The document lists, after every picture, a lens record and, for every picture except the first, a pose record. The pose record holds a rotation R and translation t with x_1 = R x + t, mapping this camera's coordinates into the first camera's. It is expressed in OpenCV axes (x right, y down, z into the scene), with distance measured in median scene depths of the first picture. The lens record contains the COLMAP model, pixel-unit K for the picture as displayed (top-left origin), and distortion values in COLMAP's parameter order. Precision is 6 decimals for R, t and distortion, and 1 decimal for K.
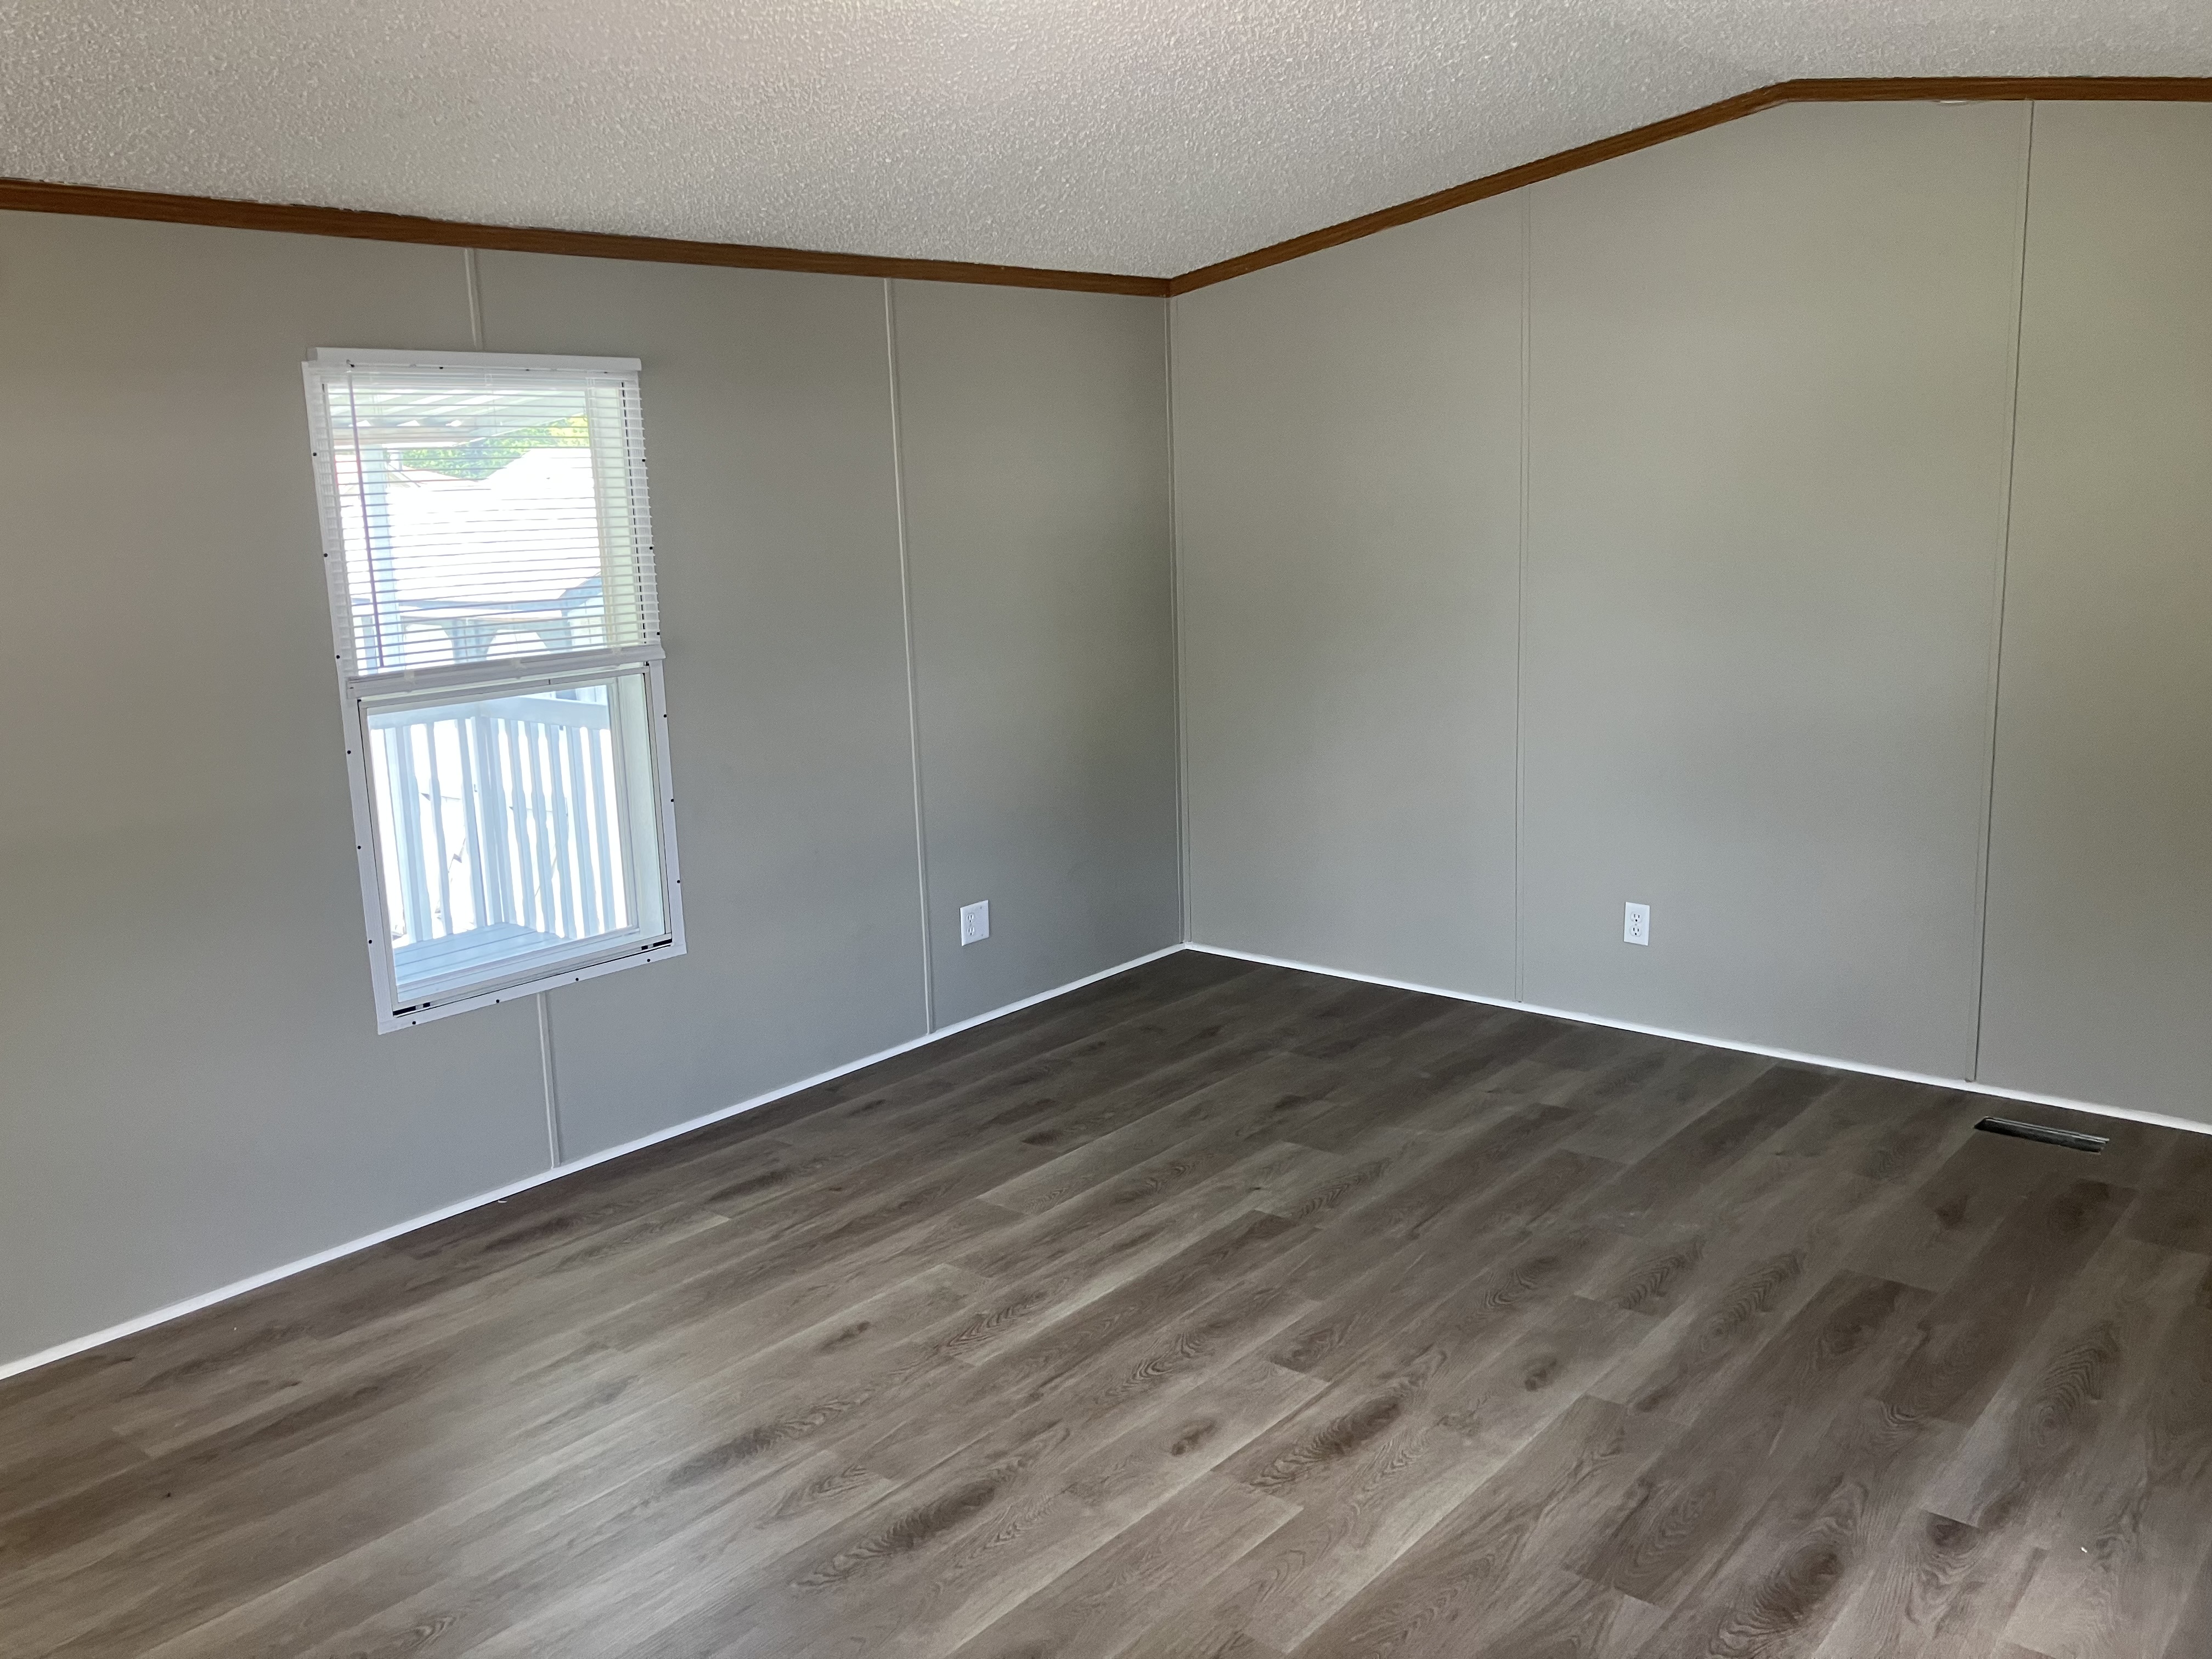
lens RADIAL K [[1824.1, 0, 1089.7], [0, 1824.1, 816.9], [0, 0, 1]] dist [0.015431, -0.003352]
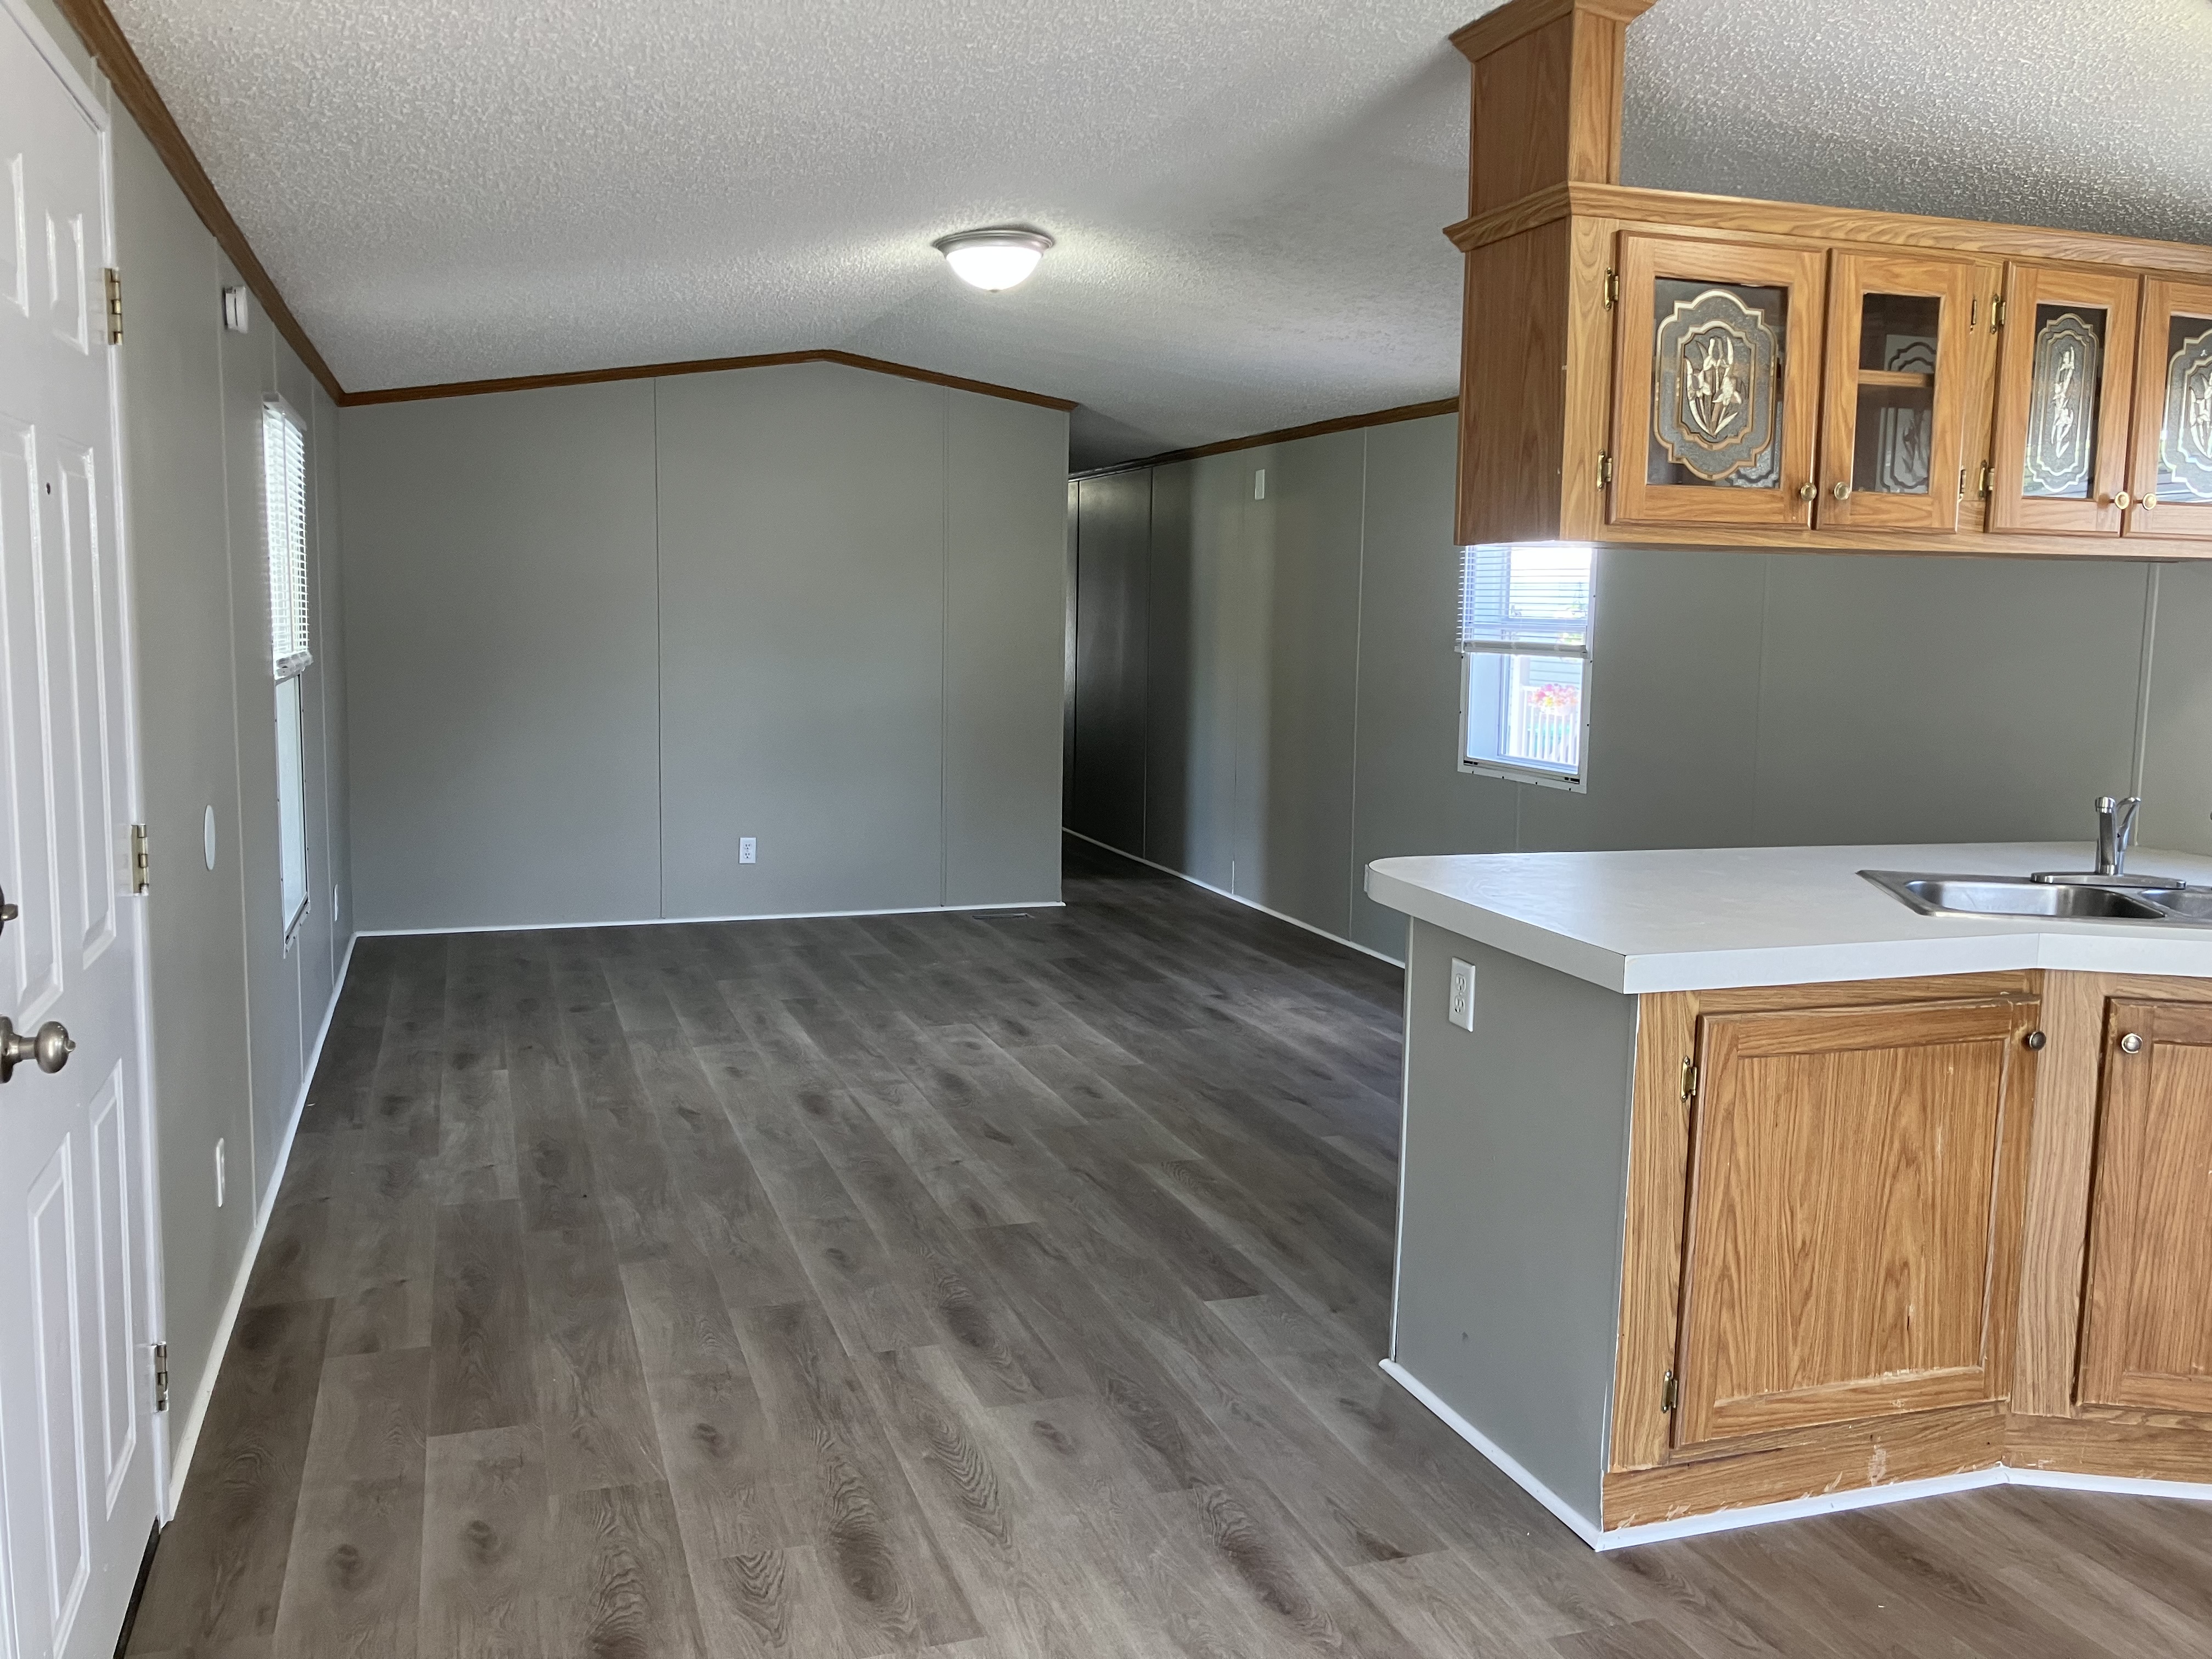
lens RADIAL K [[1824.1, 0, 1089.7], [0, 1824.1, 816.9], [0, 0, 1]] dist [0.015431, -0.003352]
pose [[0.510806, -0.058678, 0.857691, -1.311178], [0.132266, 0.991154, -0.010964, 0.126387], [-0.849460, 0.119044, 0.514049, -0.086770]]
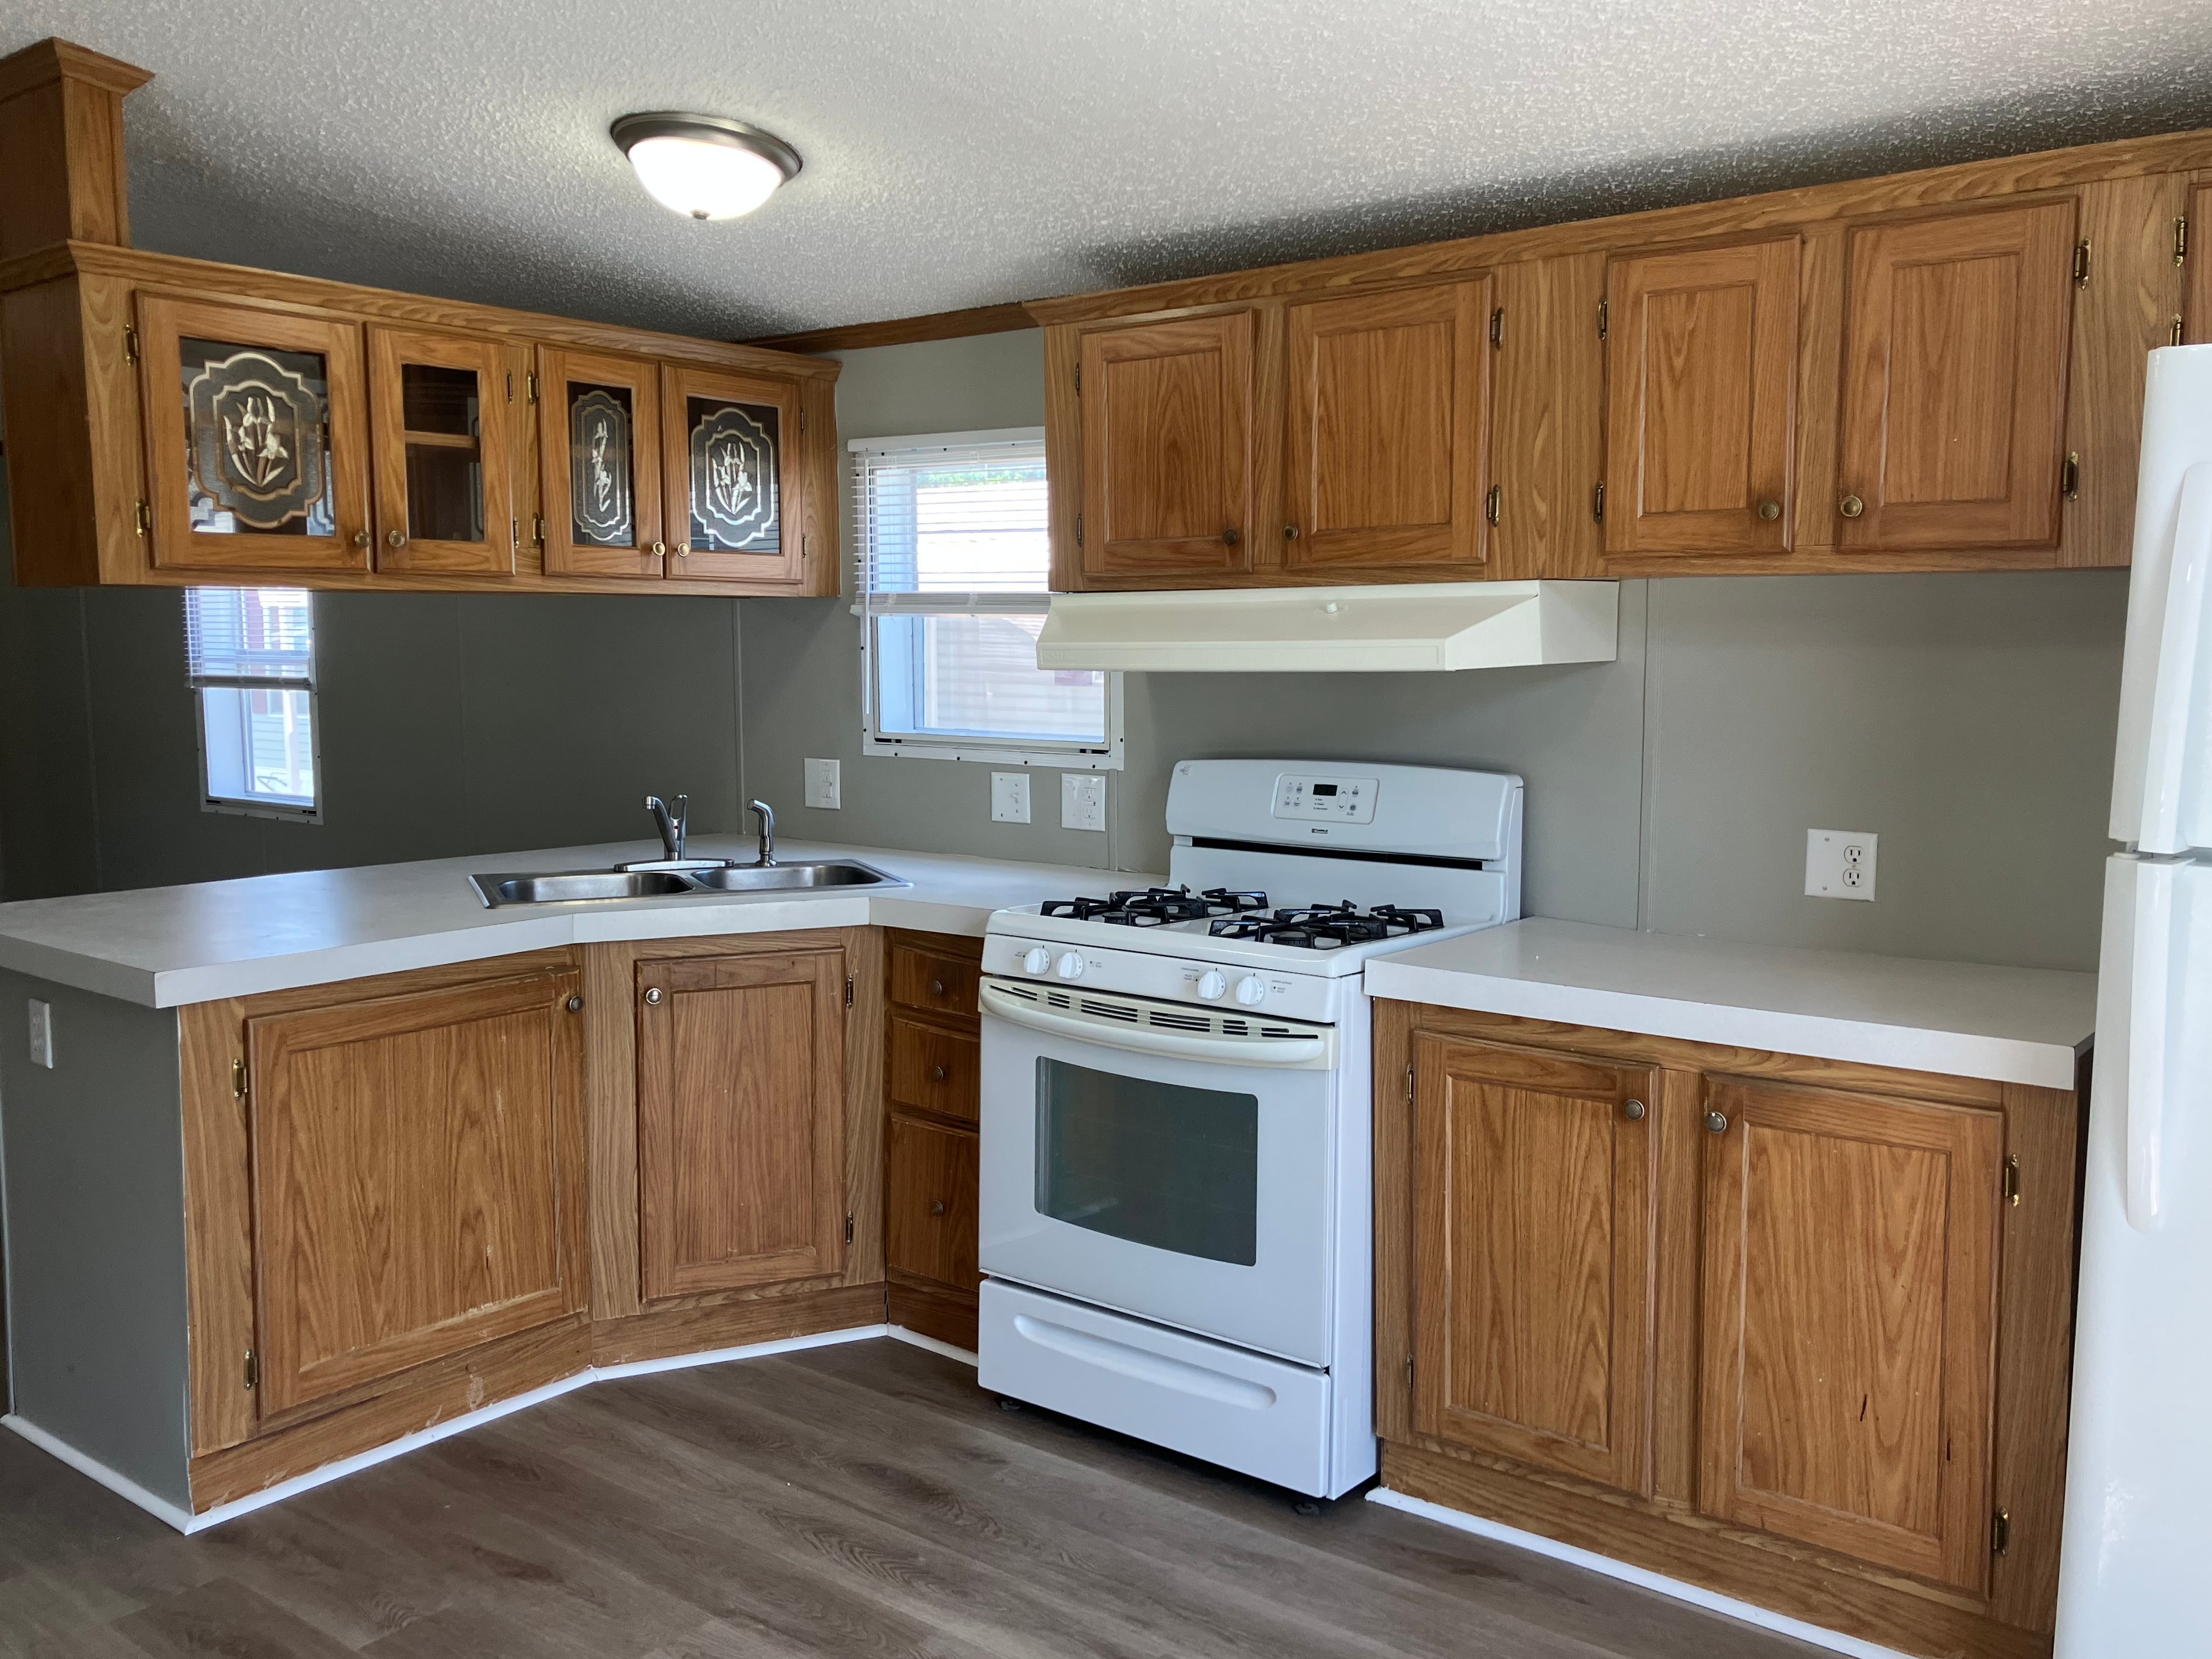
lens RADIAL K [[1872.3, 0, 1107.4], [0, 1872.3, 821.4], [0, 0, 1]] dist [0.005621, 0.027620]
pose [[-0.041154, -0.066141, 0.996961, -1.467663], [0.195517, 0.977983, 0.072952, 0.187097], [-0.979836, 0.197925, -0.027316, -0.441048]]
